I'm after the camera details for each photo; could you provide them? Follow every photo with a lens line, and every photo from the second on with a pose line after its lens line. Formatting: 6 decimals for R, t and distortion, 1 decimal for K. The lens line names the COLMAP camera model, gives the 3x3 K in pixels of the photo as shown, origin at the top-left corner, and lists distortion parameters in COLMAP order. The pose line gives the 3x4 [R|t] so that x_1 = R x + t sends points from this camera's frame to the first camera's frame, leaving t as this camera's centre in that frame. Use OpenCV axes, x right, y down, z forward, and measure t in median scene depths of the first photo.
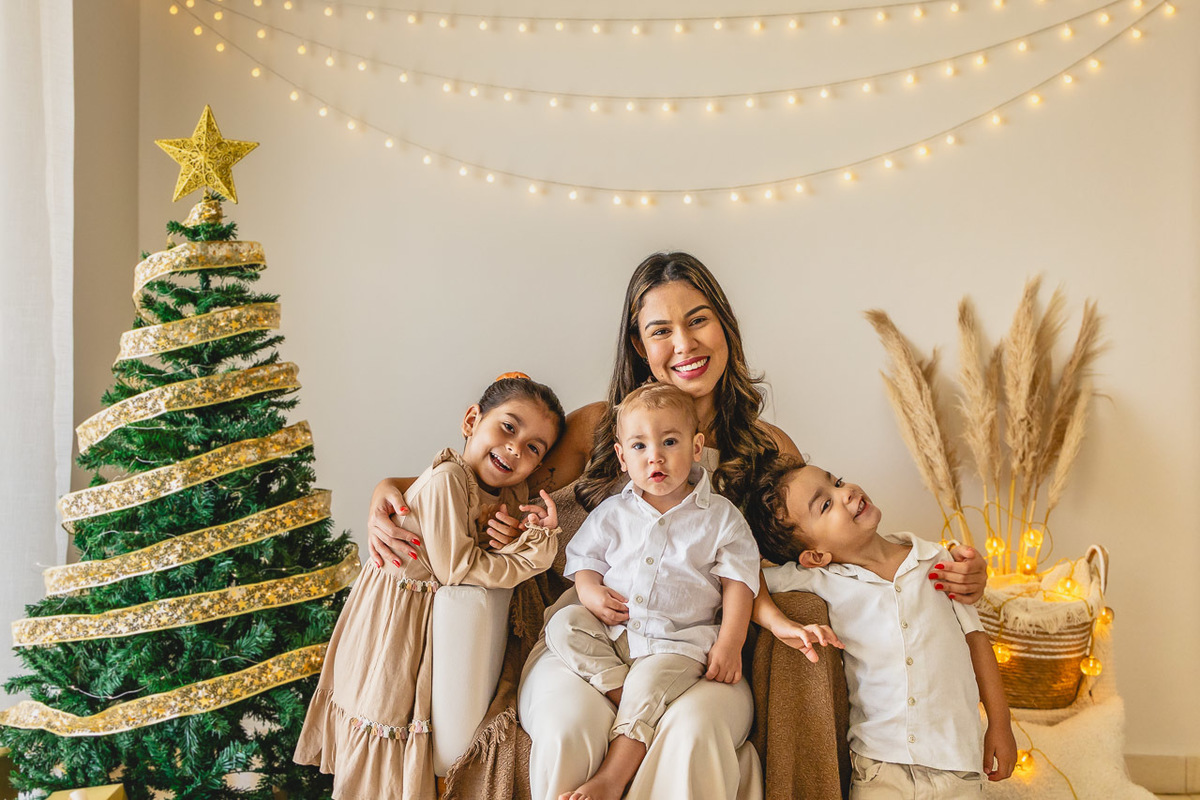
lens RADIAL K [[1318.5, 0, 589.4], [0, 1318.5, 356.8], [0, 0, 1]] dist [0.019820, 0.013318]
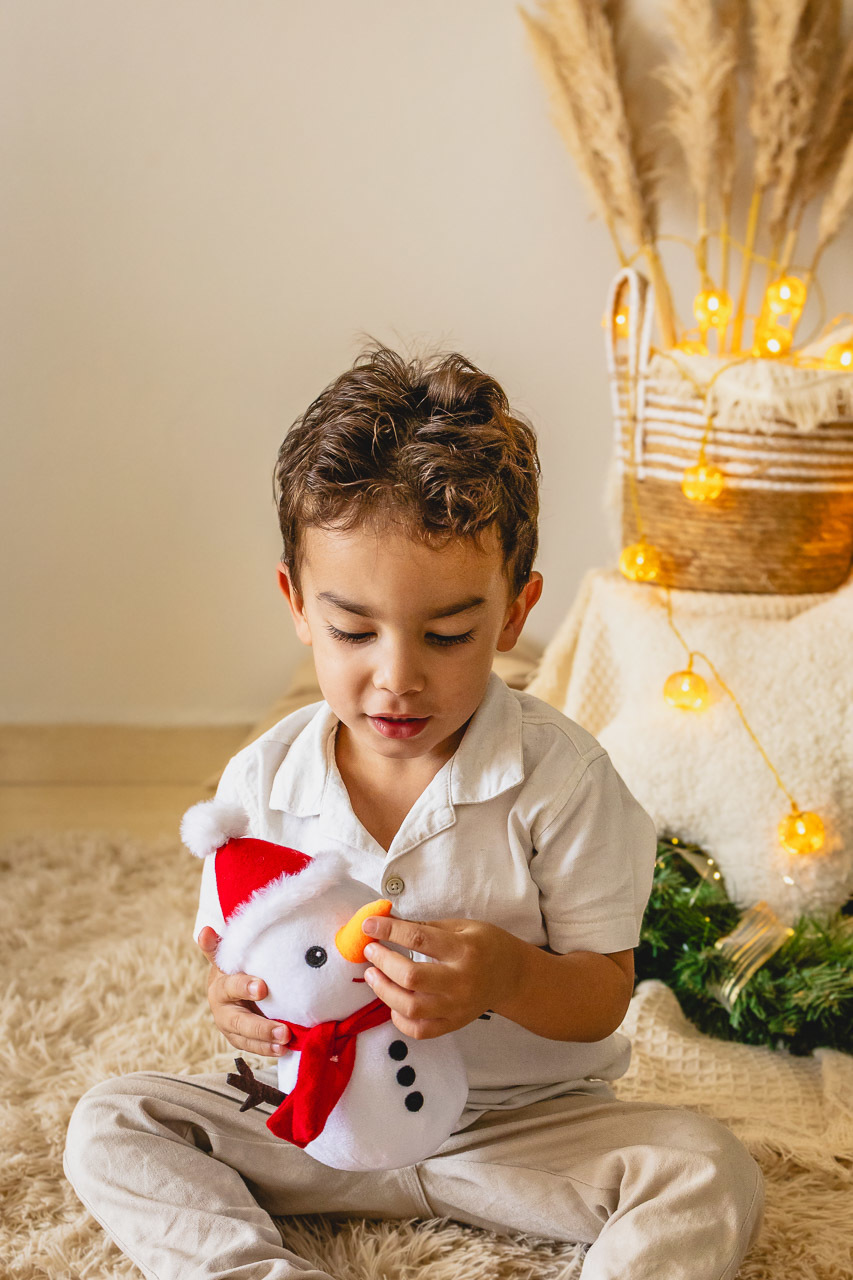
lens RADIAL K [[1671.4, 0, 483.4], [0, 1671.4, 754.1], [0, 0, 1]] dist [0.011366, 0.003327]
pose [[0.993377, -0.019984, 0.113146, 0.167790], [-0.004184, 0.977813, 0.209439, 0.207418], [-0.114821, -0.208526, 0.971253, 0.410584]]
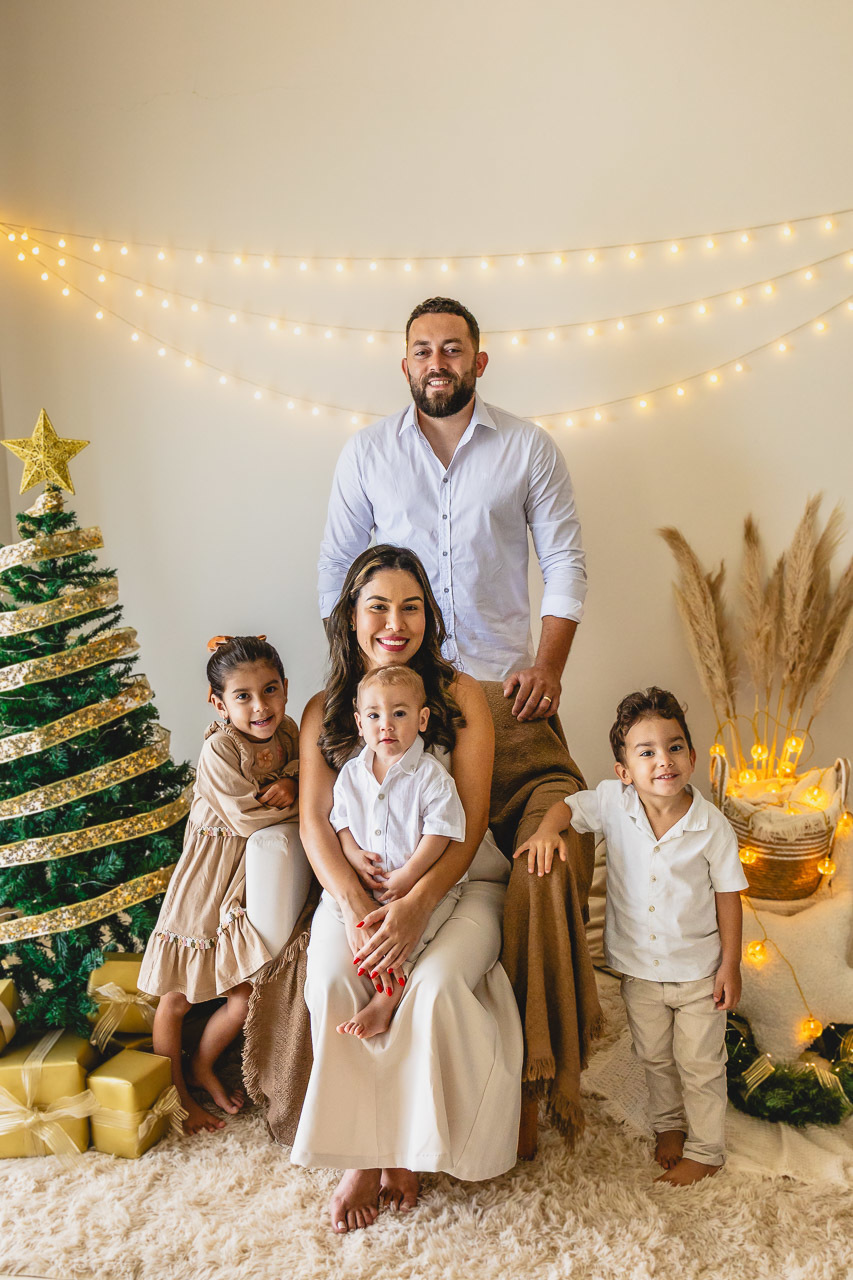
lens RADIAL K [[1341.0, 0, 418.3], [0, 1341.0, 627.8], [0, 0, 1]] dist [0.035349, -0.003849]
pose [[0.997177, -0.014454, -0.073685, 0.119697], [0.026625, 0.985600, 0.166986, -0.190252], [0.070210, -0.168476, 0.983202, -0.158668]]
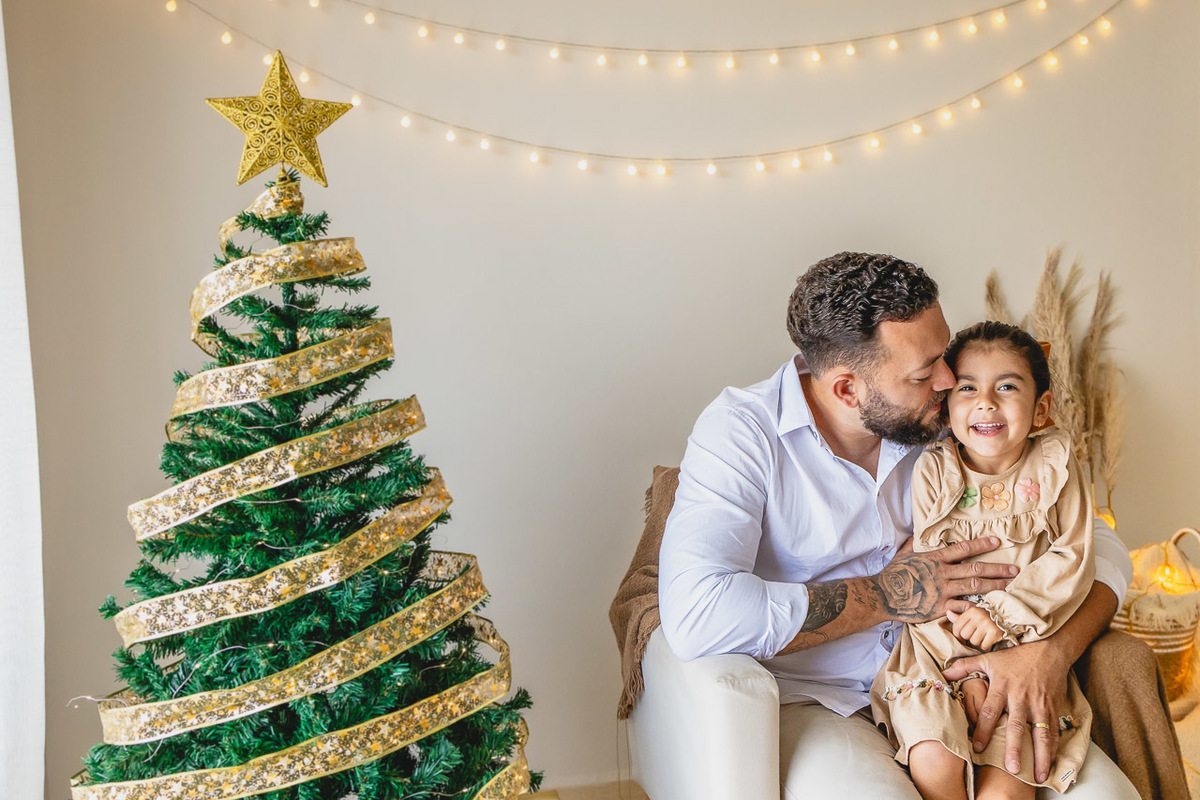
lens RADIAL K [[1311.9, 0, 619.8], [0, 1311.9, 399.8], [0, 0, 1]] dist [0.031321, -0.024107]
pose [[0.949680, -0.058902, 0.307634, -0.345939], [0.037331, 0.996443, 0.075544, -0.046105], [-0.310989, -0.060258, 0.948501, 0.238639]]
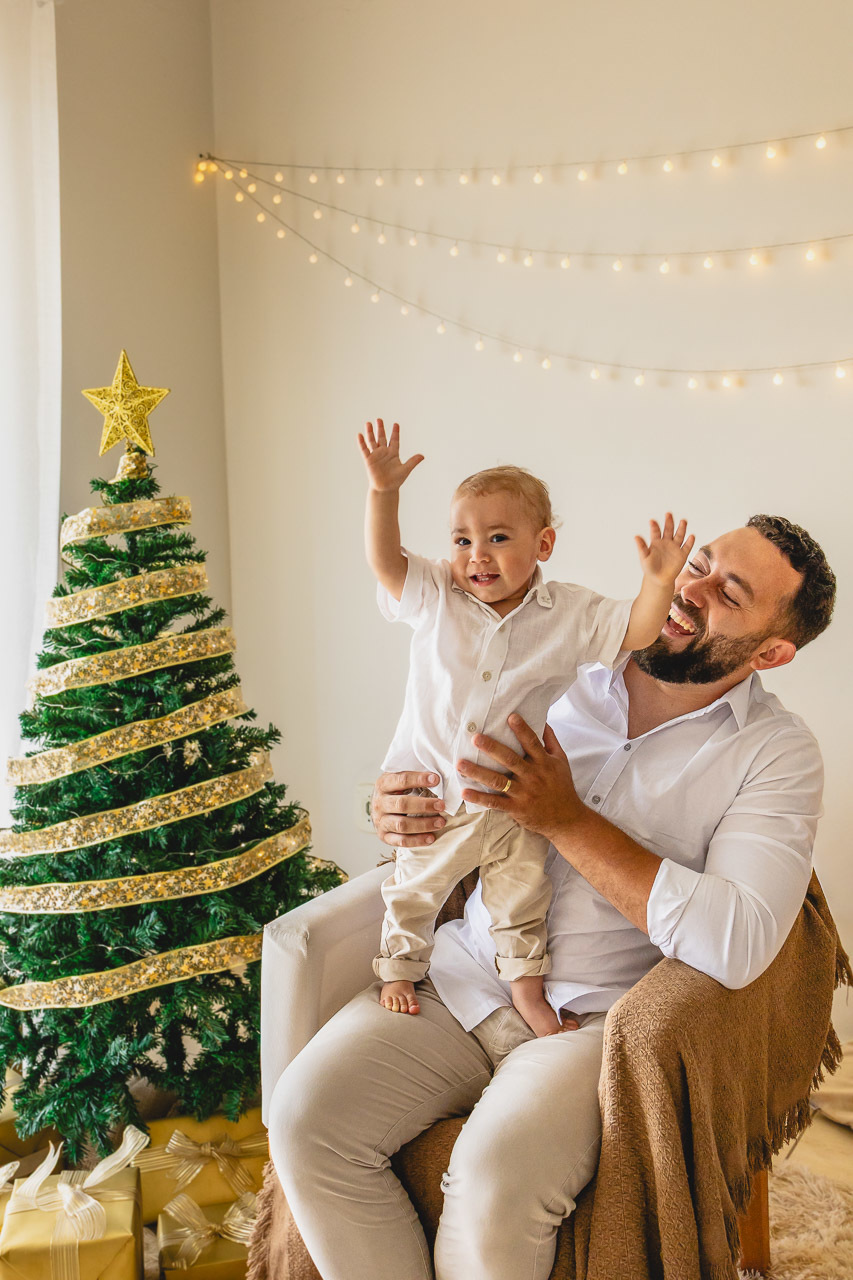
lens RADIAL K [[1338.6, 0, 404.0], [0, 1338.6, 604.2], [0, 0, 1]] dist [0.006425, -0.006507]
pose [[0.888996, 0.027106, -0.457112, 0.322202], [0.035017, 0.991299, 0.126884, -0.126419], [0.456574, -0.128806, 0.880312, 0.240382]]
